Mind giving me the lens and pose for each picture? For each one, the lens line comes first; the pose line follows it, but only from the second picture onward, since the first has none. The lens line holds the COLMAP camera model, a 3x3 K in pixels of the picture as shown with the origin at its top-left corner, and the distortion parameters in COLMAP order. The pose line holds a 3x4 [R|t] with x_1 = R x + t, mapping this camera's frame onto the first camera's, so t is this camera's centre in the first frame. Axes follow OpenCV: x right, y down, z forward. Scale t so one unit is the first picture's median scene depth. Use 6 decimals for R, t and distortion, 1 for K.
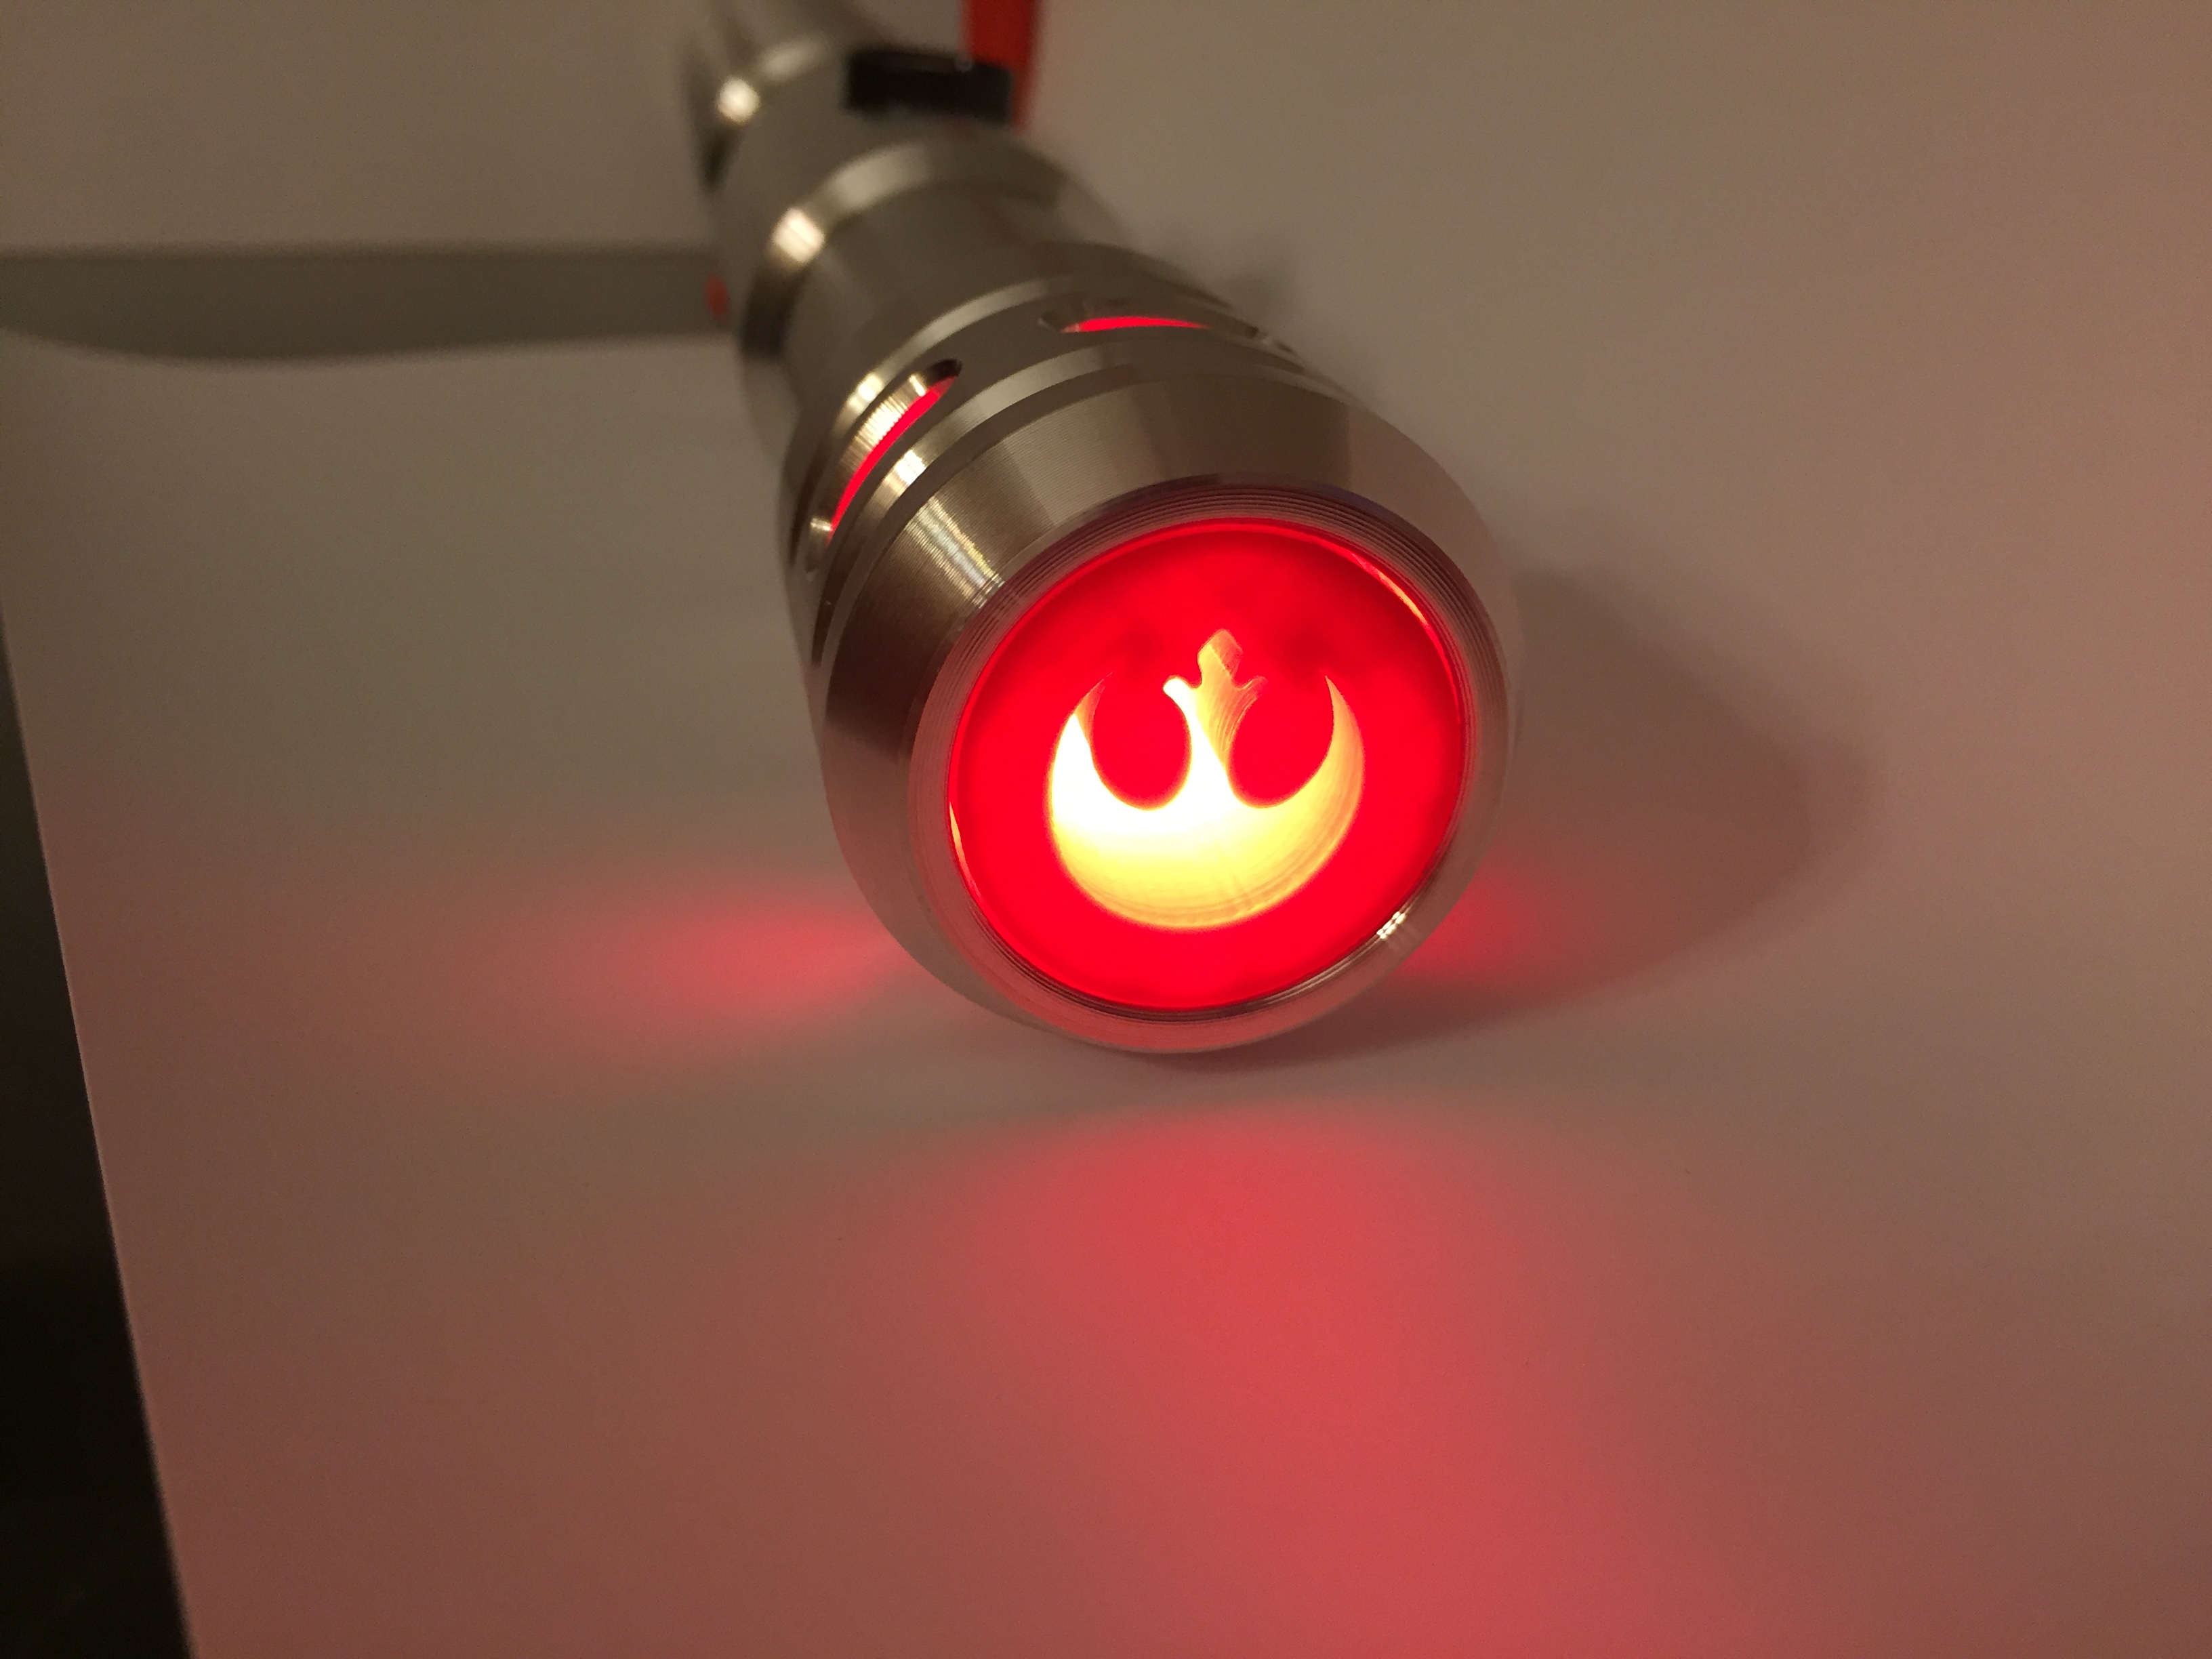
lens RADIAL K [[1871.3, 0, 1107.0], [0, 1871.3, 830.4], [0, 0, 1]] dist [-0.011108, -0.002632]
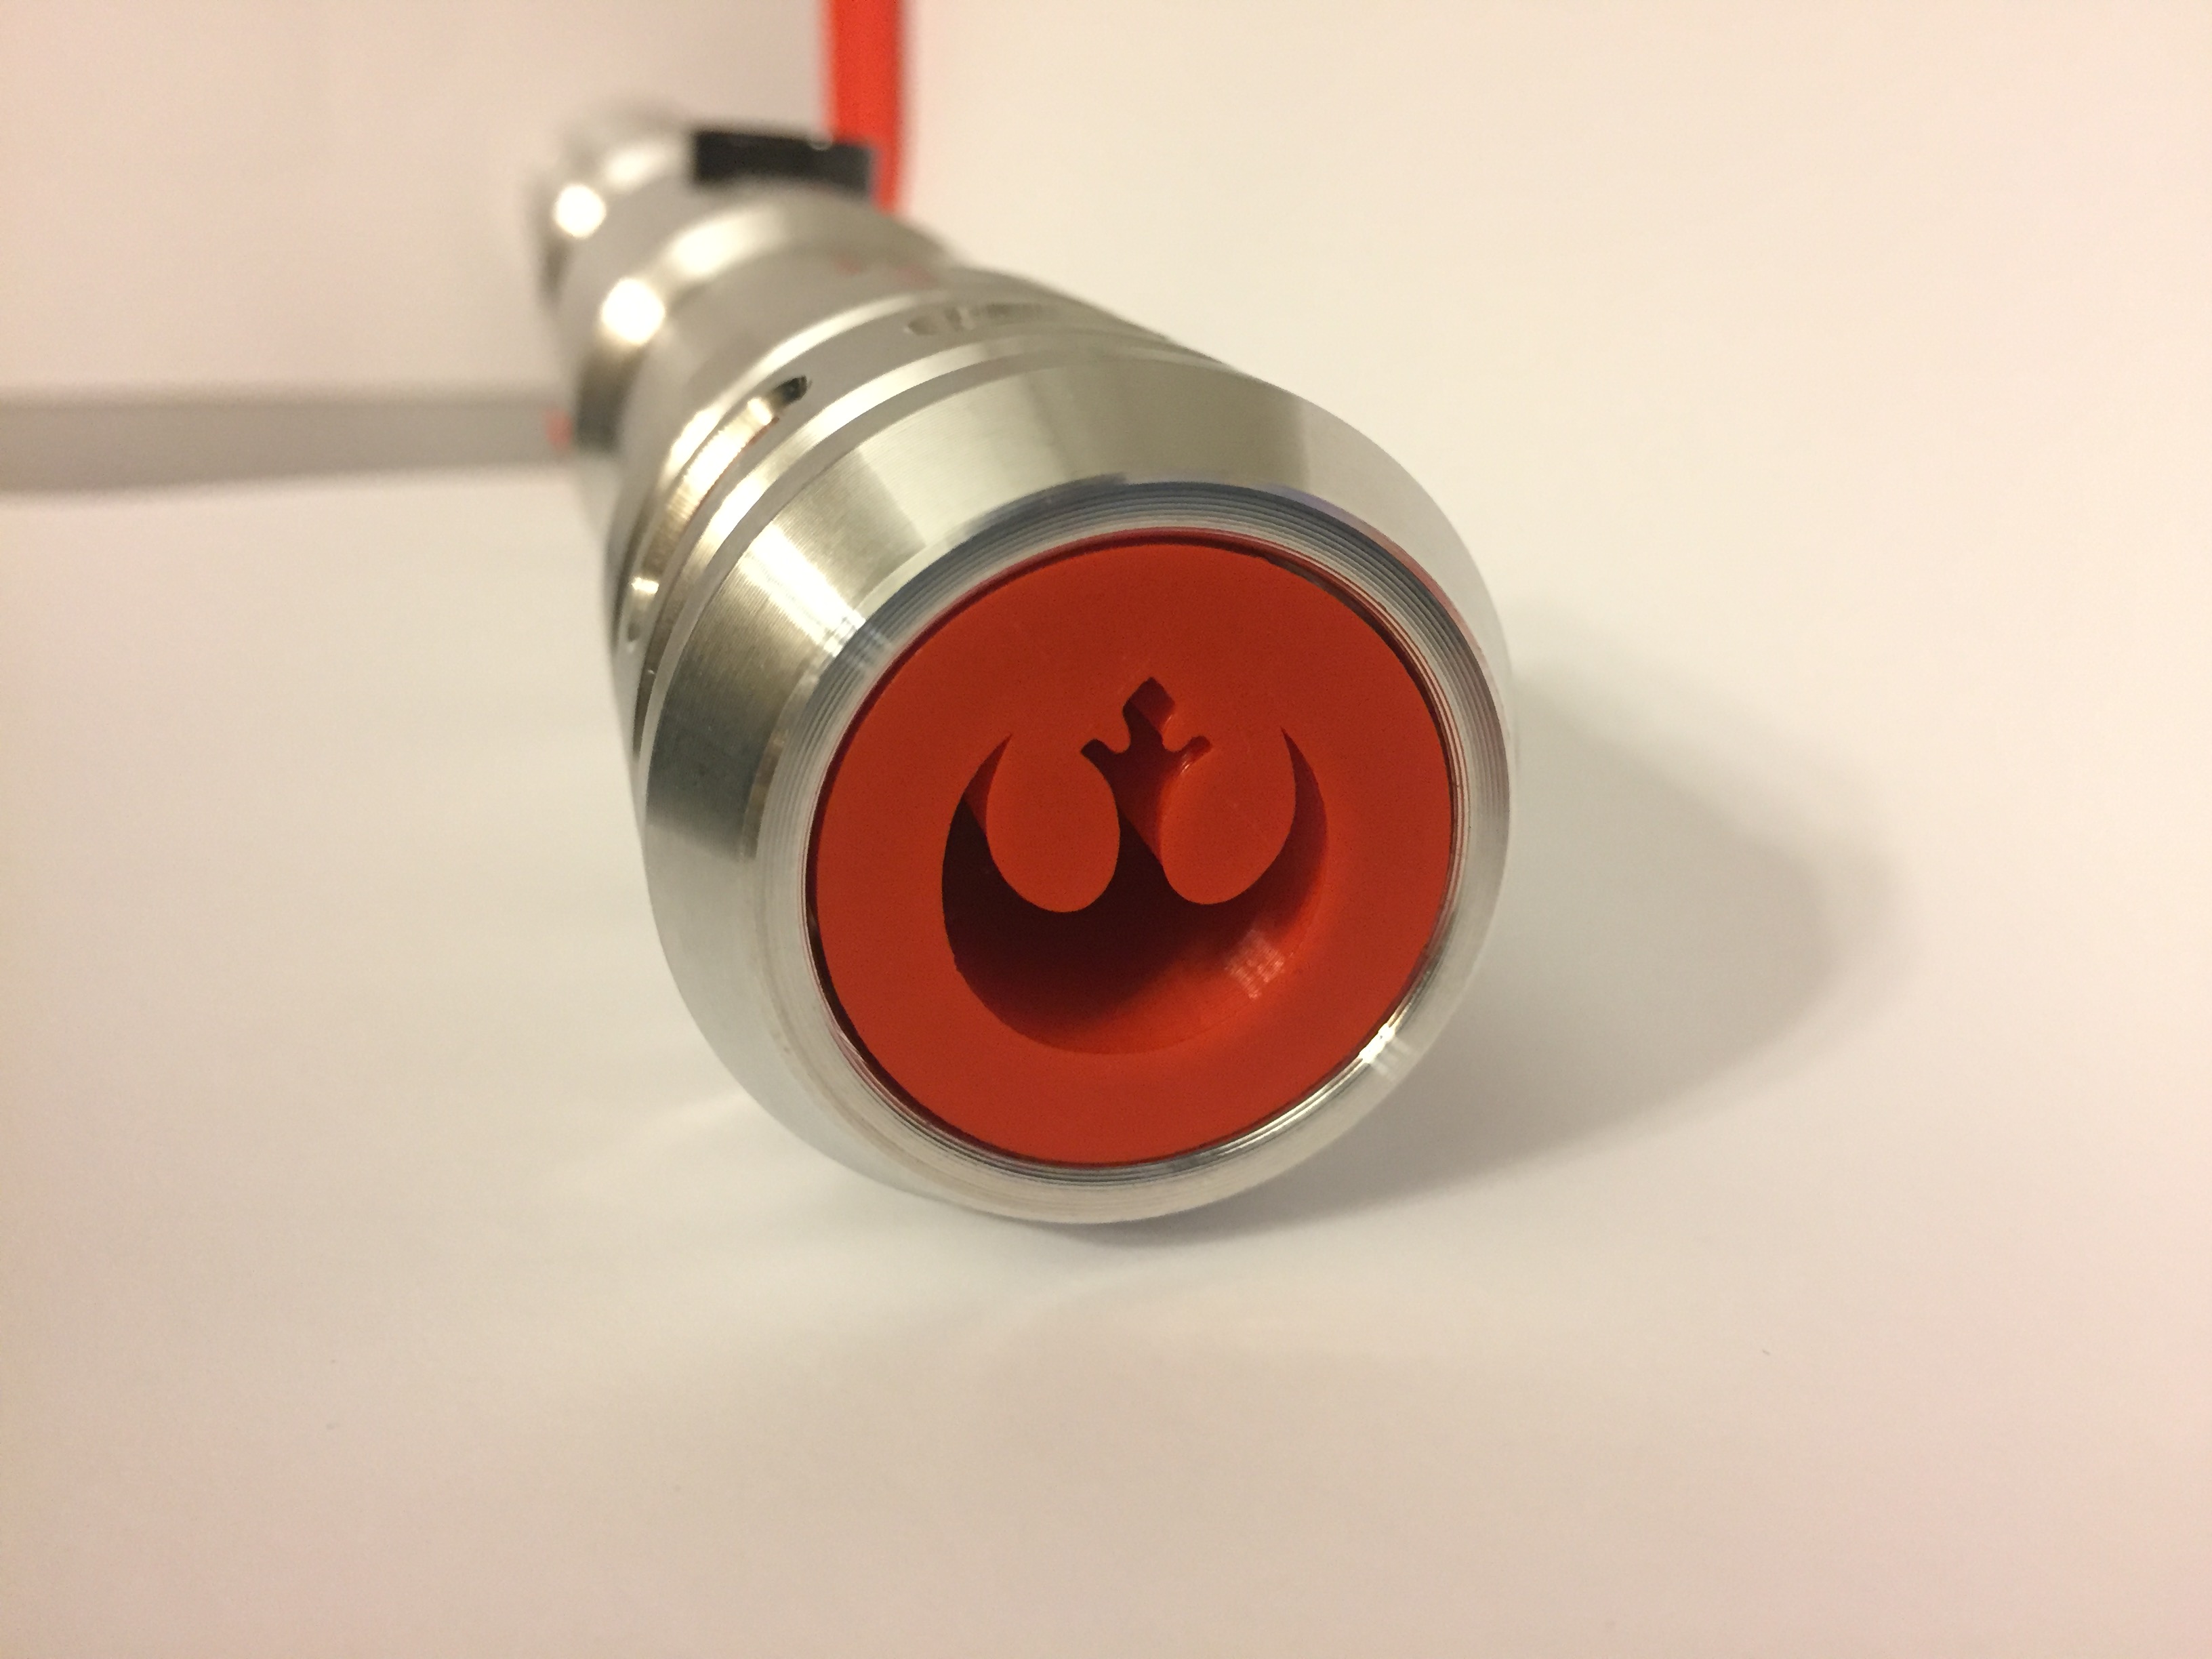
lens RADIAL K [[1871.3, 0, 1062.5], [0, 1871.3, 834.0], [0, 0, 1]] dist [-0.011108, -0.002632]
pose [[0.998642, -0.039777, 0.033644, -0.003183], [0.042763, 0.994721, -0.093276, 0.029419], [-0.029756, 0.094588, 0.995072, 0.207562]]
